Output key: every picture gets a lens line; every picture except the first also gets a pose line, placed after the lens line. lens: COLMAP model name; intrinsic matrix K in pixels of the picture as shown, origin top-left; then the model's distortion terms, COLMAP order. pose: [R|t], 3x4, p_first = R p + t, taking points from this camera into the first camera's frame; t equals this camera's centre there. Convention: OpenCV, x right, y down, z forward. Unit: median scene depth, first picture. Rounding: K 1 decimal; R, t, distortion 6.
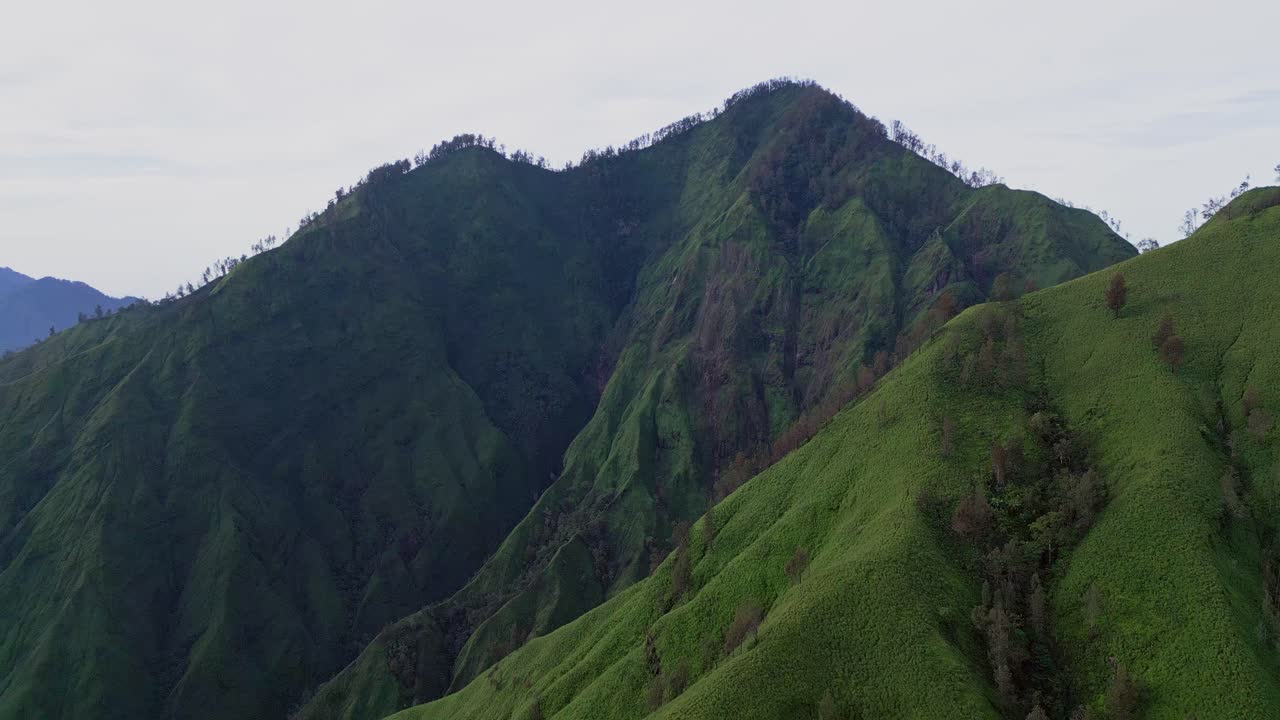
lens RADIAL K [[1000.7, 0, 611.6], [0, 1000.7, 358.7], [0, 0, 1]] dist [0.107841, -0.123812]
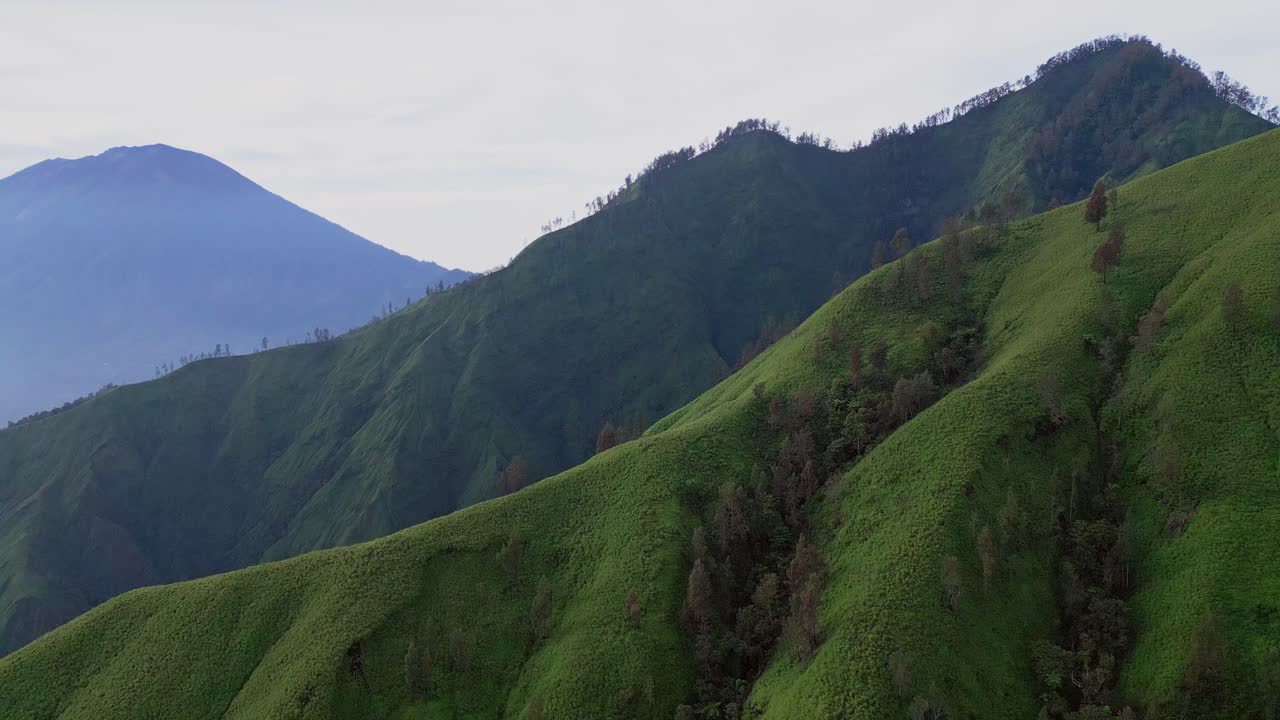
lens RADIAL K [[1000.7, 0, 611.6], [0, 1000.7, 358.7], [0, 0, 1]] dist [0.107841, -0.123812]
pose [[0.915580, 0.044112, -0.399710, 0.149306], [-0.048468, 0.998824, -0.000792, 0.028982], [0.399205, 0.020099, 0.916641, 0.006704]]
